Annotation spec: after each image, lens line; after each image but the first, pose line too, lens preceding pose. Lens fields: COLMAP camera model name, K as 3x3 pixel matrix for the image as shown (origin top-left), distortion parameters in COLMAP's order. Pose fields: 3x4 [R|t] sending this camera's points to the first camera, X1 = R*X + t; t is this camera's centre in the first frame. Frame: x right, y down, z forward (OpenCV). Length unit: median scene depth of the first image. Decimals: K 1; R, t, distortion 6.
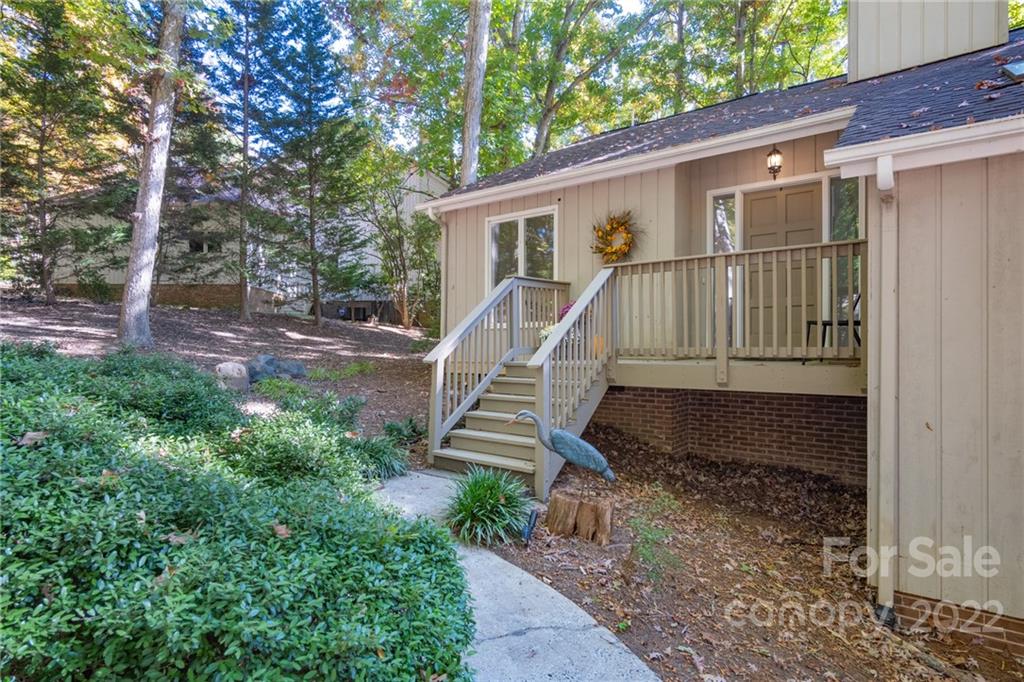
lens RADIAL K [[533.2, 0, 518.3], [0, 533.2, 336.5], [0, 0, 1]] dist [0.001985, 0.000545]
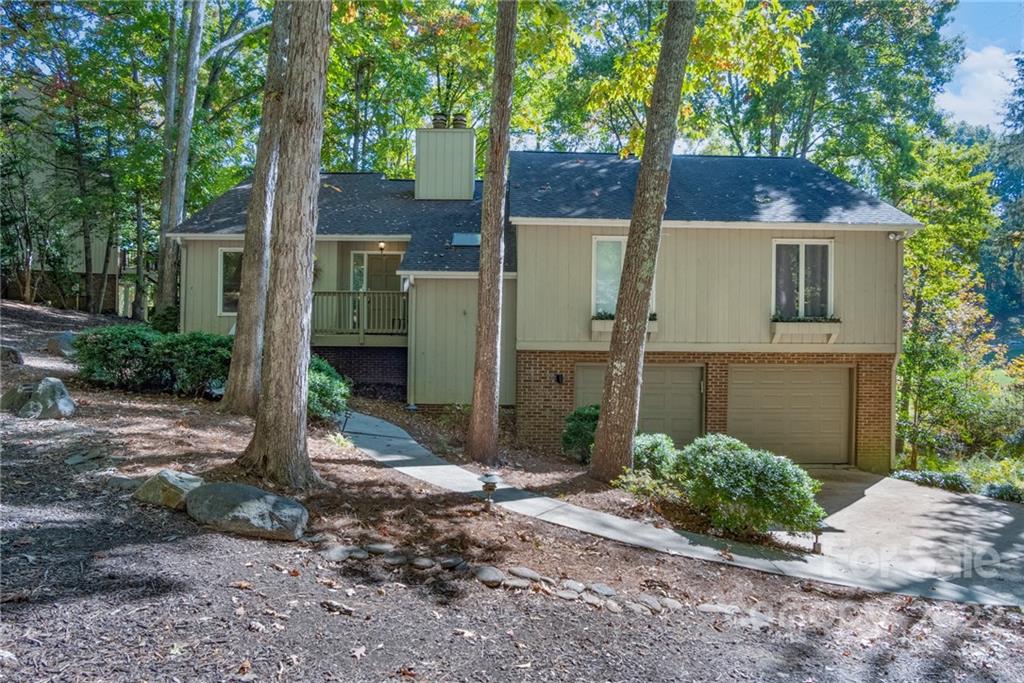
lens RADIAL K [[533.2, 0, 517.0], [0, 533.2, 334.7], [0, 0, 1]] dist [0.001985, 0.000545]
pose [[0.793736, -0.002076, 0.608259, -0.449097], [-0.014257, 0.999656, 0.022017, -0.014228], [-0.608095, -0.026147, 0.793433, -1.187444]]
